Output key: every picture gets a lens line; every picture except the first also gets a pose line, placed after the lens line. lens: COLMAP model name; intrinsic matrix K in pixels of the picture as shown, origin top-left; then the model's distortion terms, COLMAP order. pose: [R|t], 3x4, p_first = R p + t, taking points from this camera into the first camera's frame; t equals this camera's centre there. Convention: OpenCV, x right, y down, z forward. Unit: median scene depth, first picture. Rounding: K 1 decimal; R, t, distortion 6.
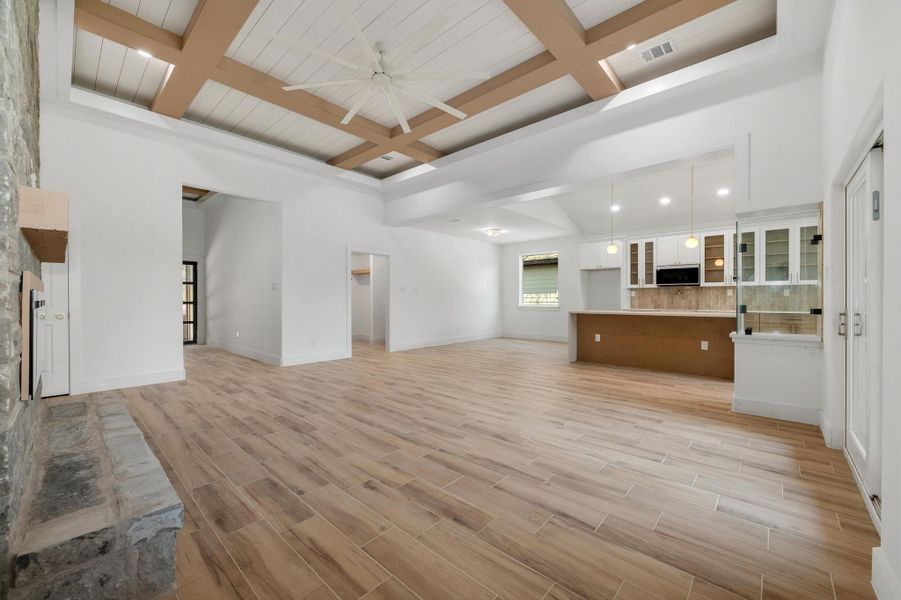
lens RADIAL K [[356.6, 0, 449.4], [0, 356.6, 301.3], [0, 0, 1]] dist [-0.003042, -0.000031]
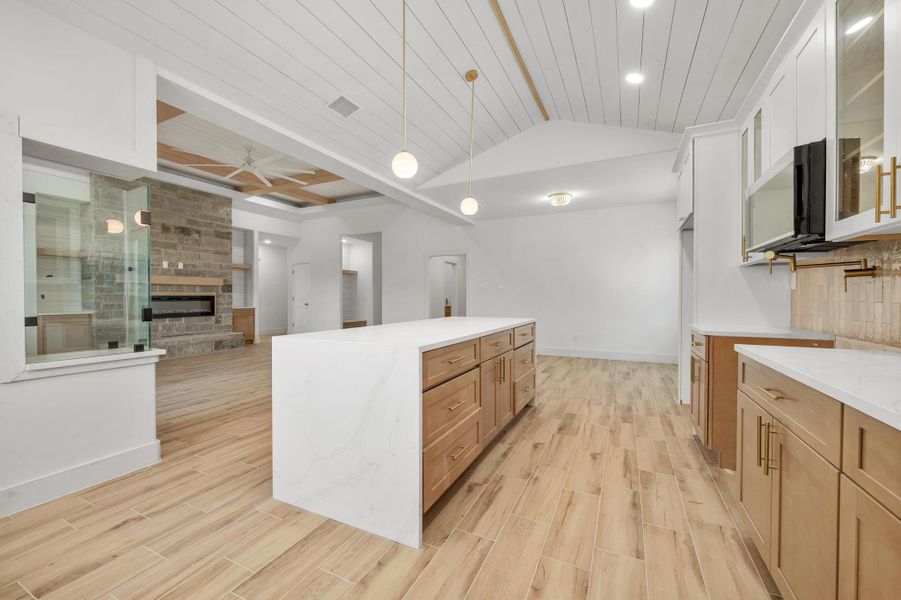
lens RADIAL K [[359.7, 0, 449.1], [0, 359.7, 301.3], [0, 0, 1]] dist [-0.003030, -0.000125]
pose [[0.279875, 0.013278, -0.959945, 1.635962], [-0.005526, 0.999910, 0.012219, -0.013315], [0.960020, 0.001885, 0.279924, 1.368369]]
